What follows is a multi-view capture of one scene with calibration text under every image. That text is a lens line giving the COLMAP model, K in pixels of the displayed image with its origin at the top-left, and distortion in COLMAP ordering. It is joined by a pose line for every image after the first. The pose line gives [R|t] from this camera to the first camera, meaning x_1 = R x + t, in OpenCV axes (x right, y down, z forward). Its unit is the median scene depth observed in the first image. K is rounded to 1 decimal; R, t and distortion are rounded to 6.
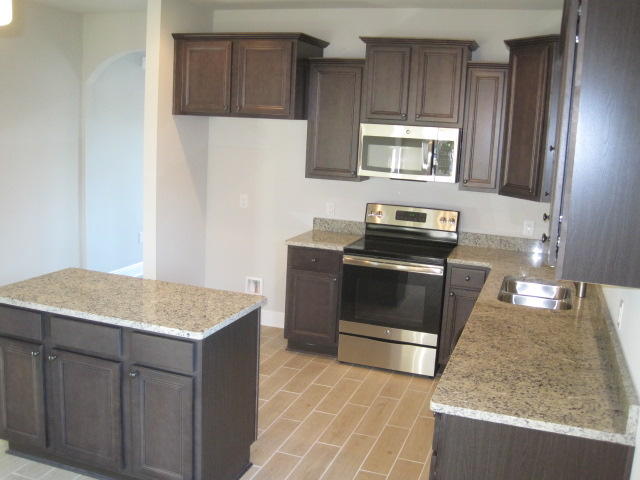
lens RADIAL K [[657.6, 0, 318.3], [0, 657.6, 236.0], [0, 0, 1]] dist [-0.131991, 0.000000]
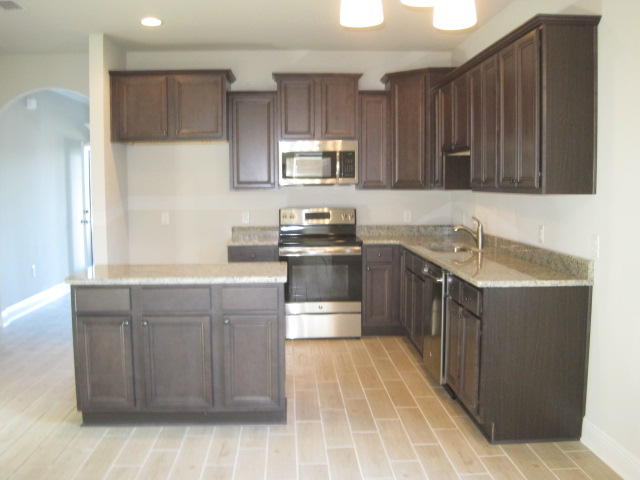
lens RADIAL K [[657.6, 0, 317.1], [0, 657.6, 246.3], [0, 0, 1]] dist [-0.131991, 0.000000]
pose [[0.927325, -0.091165, 0.362984, -0.336251], [0.113475, 0.992712, -0.040574, 0.082211], [-0.356640, 0.078815, 0.930912, -0.159980]]
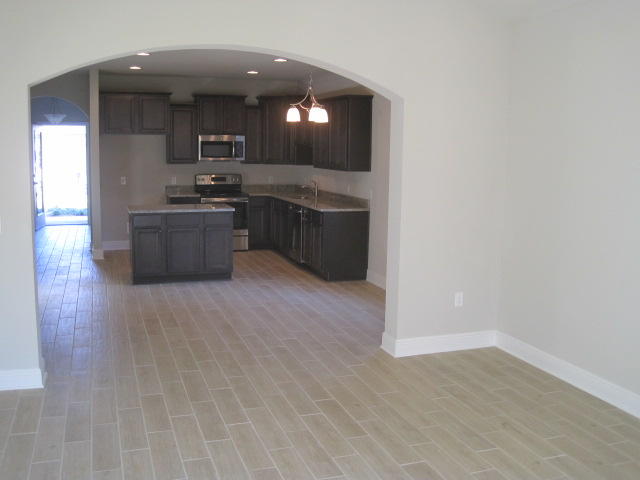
lens RADIAL K [[657.6, 0, 321.6], [0, 657.6, 238.0], [0, 0, 1]] dist [-0.131991, 0.000000]
pose [[0.784425, -0.125846, 0.607322, -0.933151], [0.126316, 0.991091, 0.042218, 0.113640], [-0.607225, 0.043598, 0.793333, -0.868770]]
